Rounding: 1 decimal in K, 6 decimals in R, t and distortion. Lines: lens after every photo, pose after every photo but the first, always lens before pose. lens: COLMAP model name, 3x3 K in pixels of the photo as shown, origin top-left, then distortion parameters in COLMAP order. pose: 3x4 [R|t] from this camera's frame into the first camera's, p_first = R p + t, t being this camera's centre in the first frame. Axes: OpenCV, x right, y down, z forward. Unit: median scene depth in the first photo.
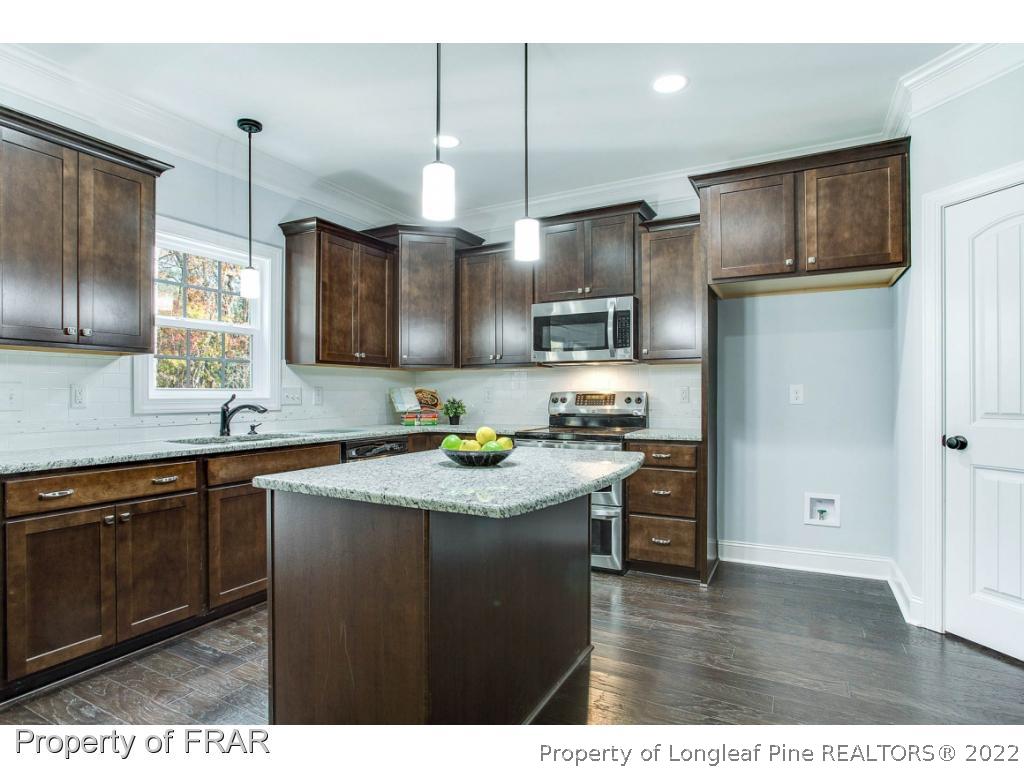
lens RADIAL K [[554.5, 0, 516.2], [0, 554.5, 390.5], [0, 0, 1]] dist [-0.001951, 0.000071]
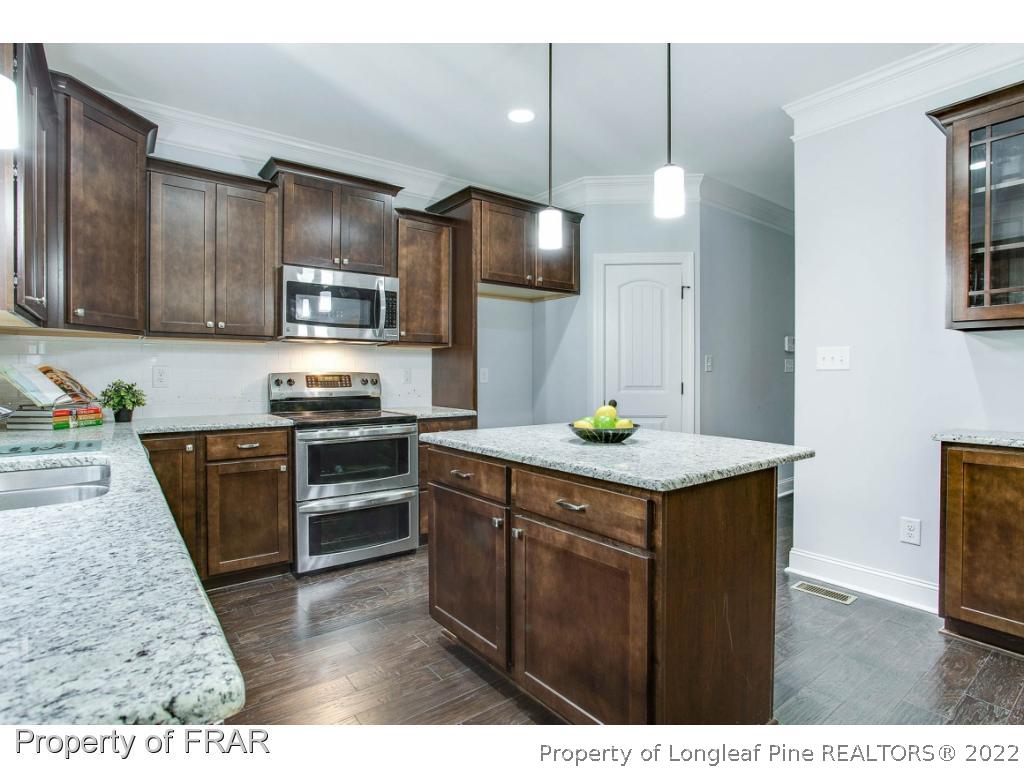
lens RADIAL K [[537.4, 0, 519.7], [0, 537.4, 380.5], [0, 0, 1]] dist [-0.001795, 0.000860]
pose [[0.429394, -0.011397, 0.903045, -0.574250], [-0.013527, 0.999727, 0.019050, -0.006271], [-0.903016, -0.020395, 0.429122, 0.375001]]
